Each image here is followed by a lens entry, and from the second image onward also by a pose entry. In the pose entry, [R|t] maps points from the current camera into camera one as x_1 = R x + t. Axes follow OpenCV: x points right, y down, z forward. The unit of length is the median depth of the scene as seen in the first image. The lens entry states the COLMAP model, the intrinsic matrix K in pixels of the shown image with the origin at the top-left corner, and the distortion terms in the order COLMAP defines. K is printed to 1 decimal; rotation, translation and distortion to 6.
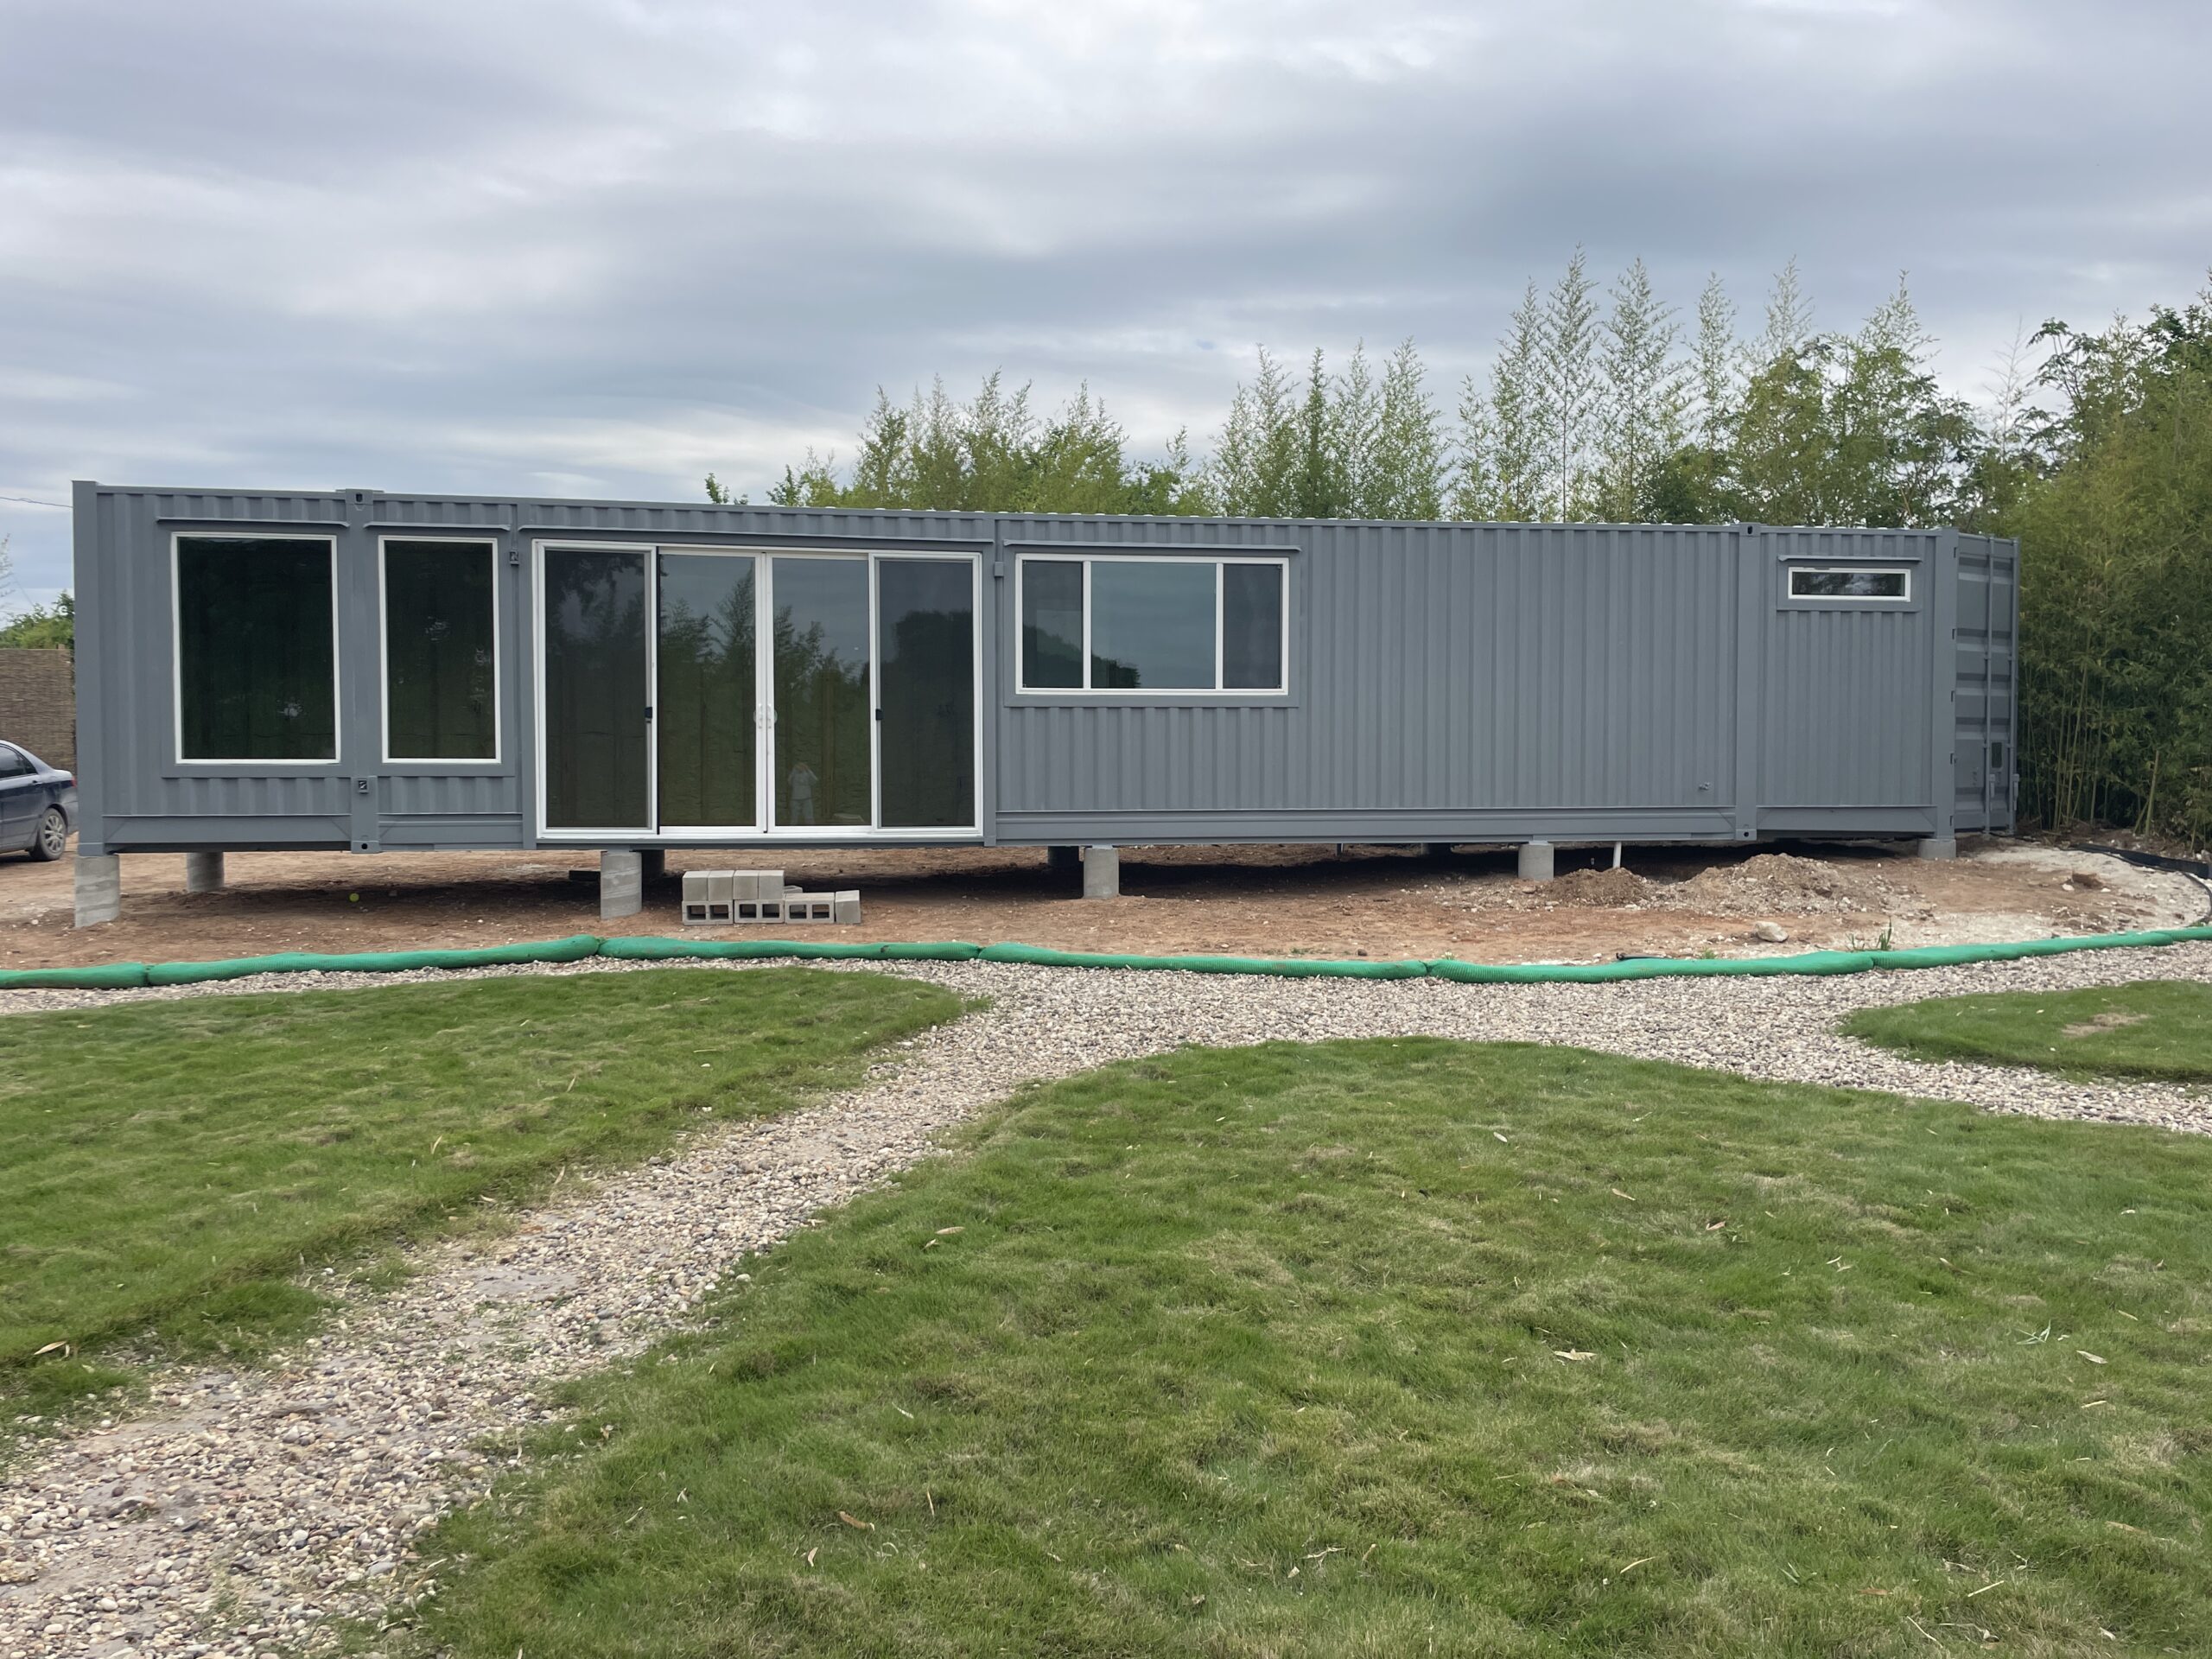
lens RADIAL K [[1680.1, 0, 1087.0], [0, 1680.1, 816.3], [0, 0, 1]] dist [0.094808, -0.123656]
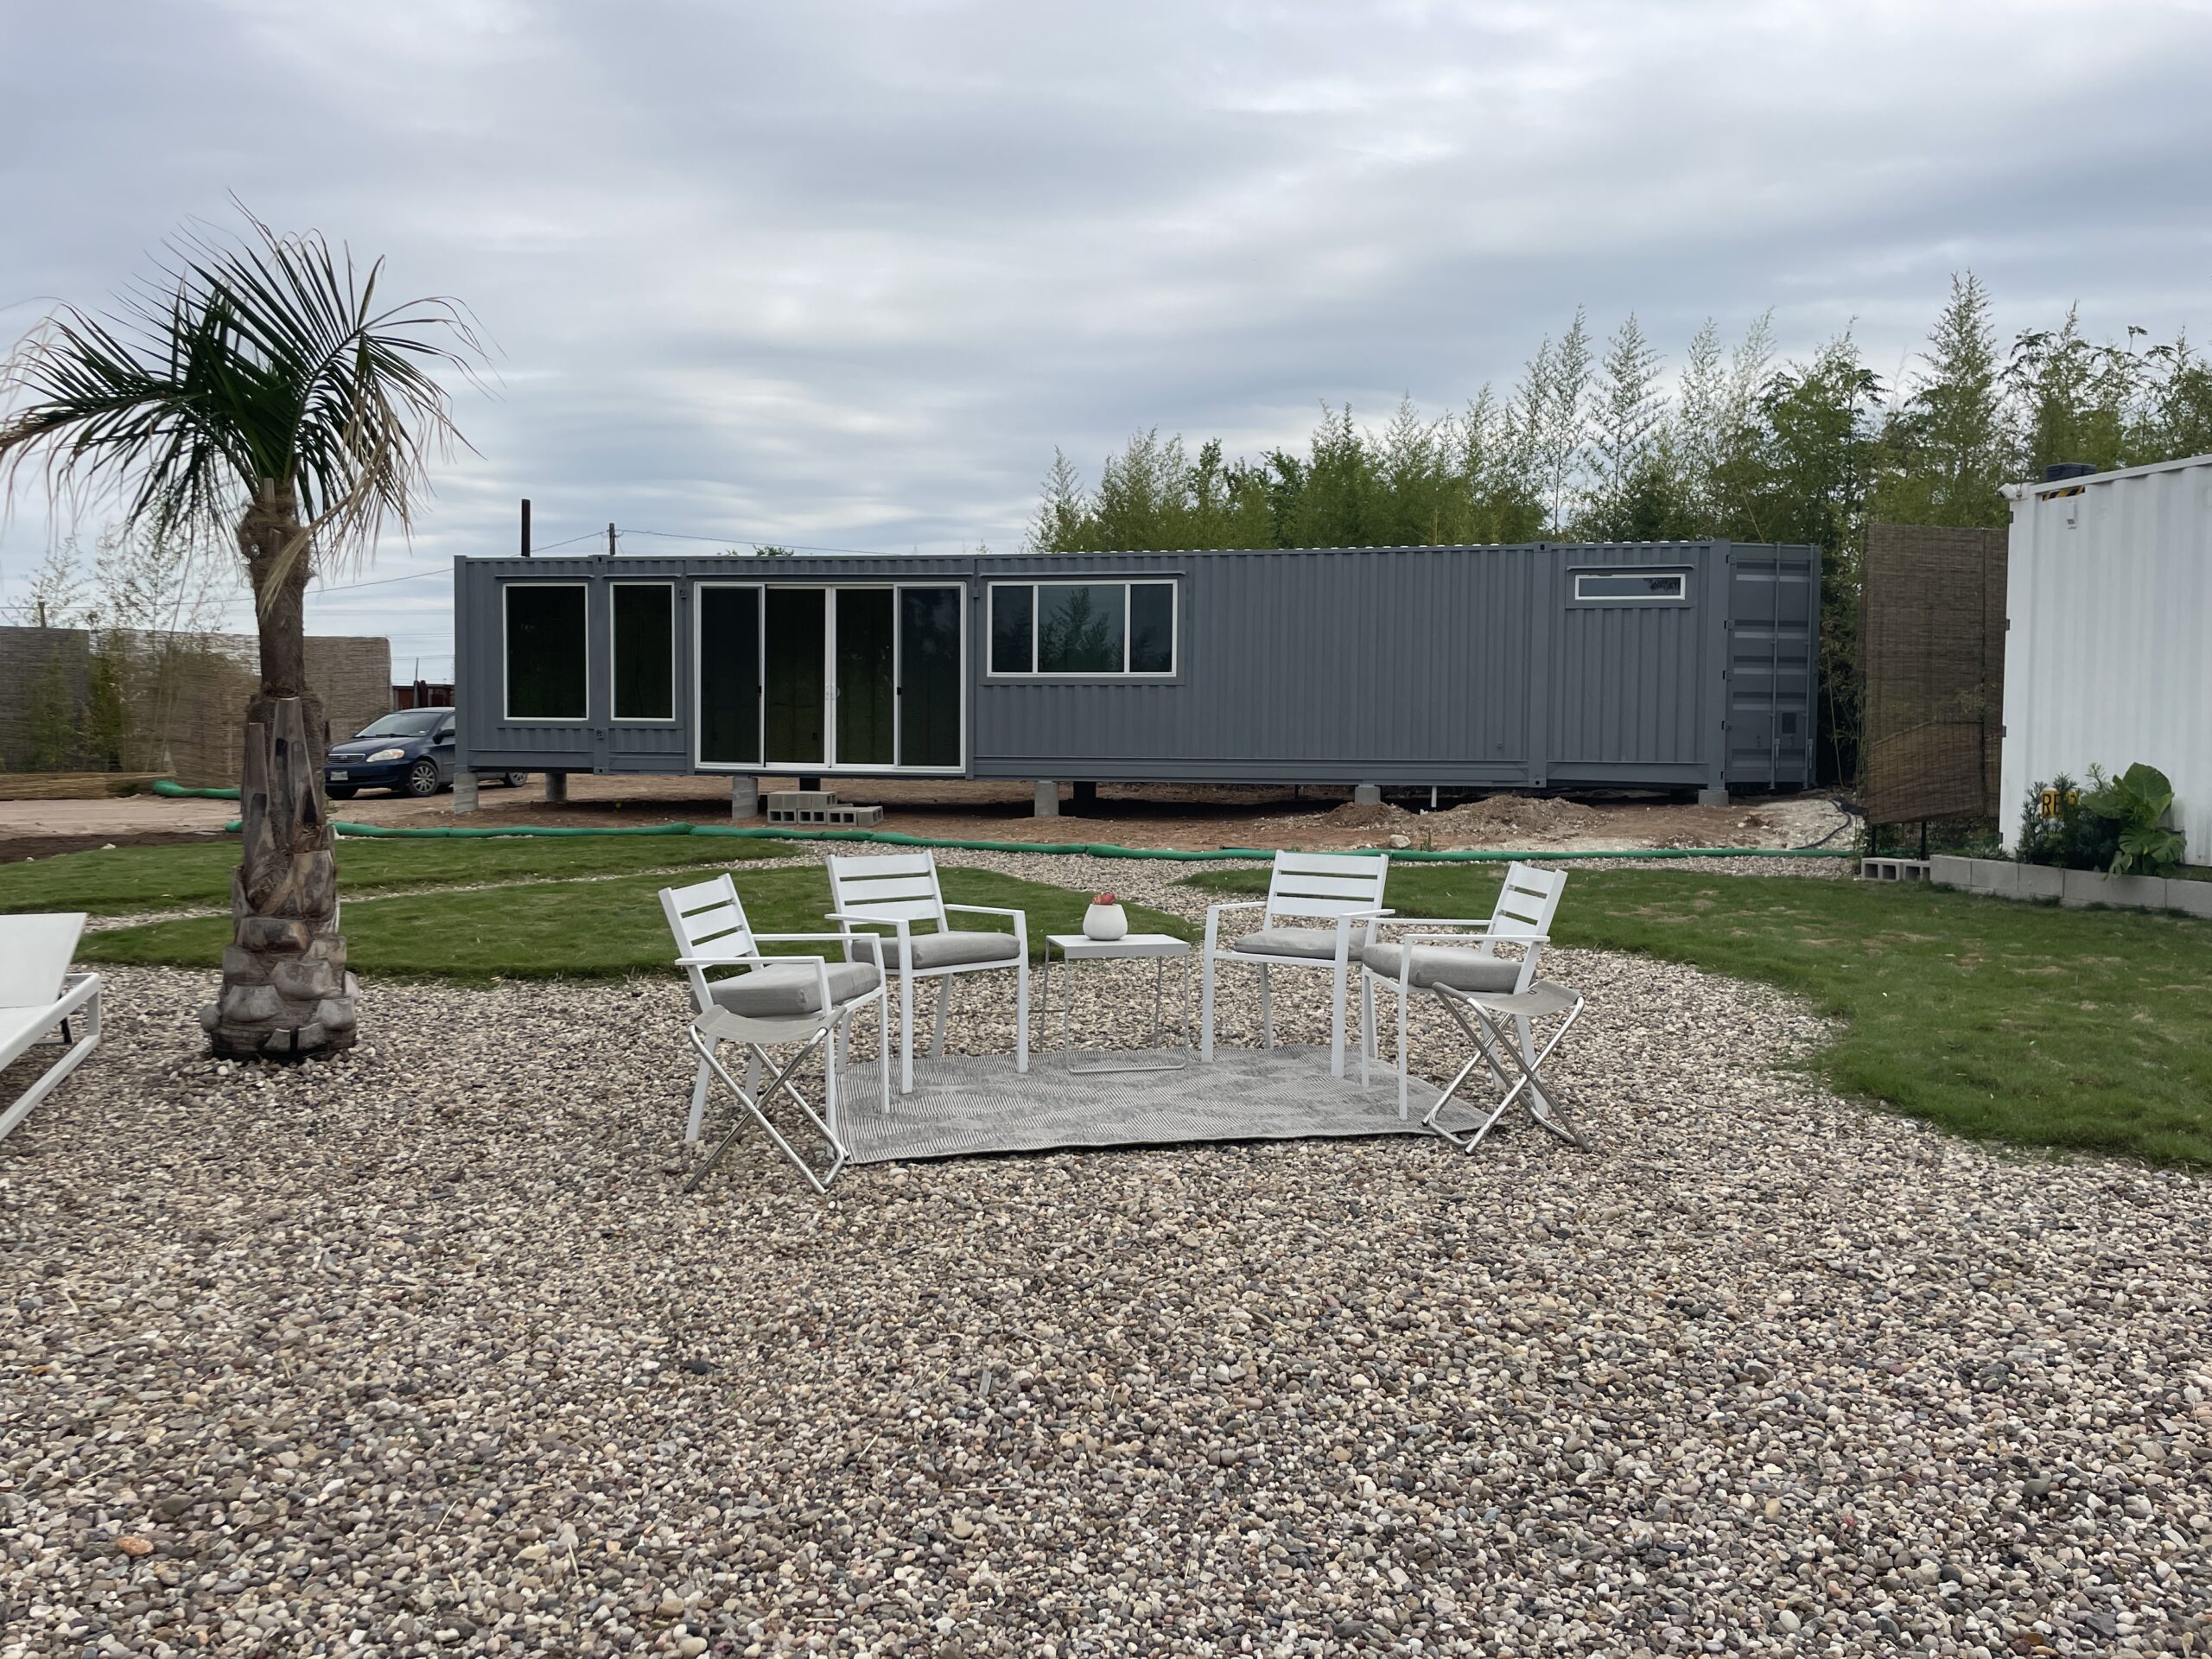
lens RADIAL K [[1680.1, 0, 1087.0], [0, 1680.1, 816.3], [0, 0, 1]] dist [0.094808, -0.123656]
pose [[0.936191, 0.024022, -0.350669, 0.563424], [-0.021549, 0.999708, 0.010953, 0.032044], [0.350829, -0.002698, 0.936435, -0.355065]]
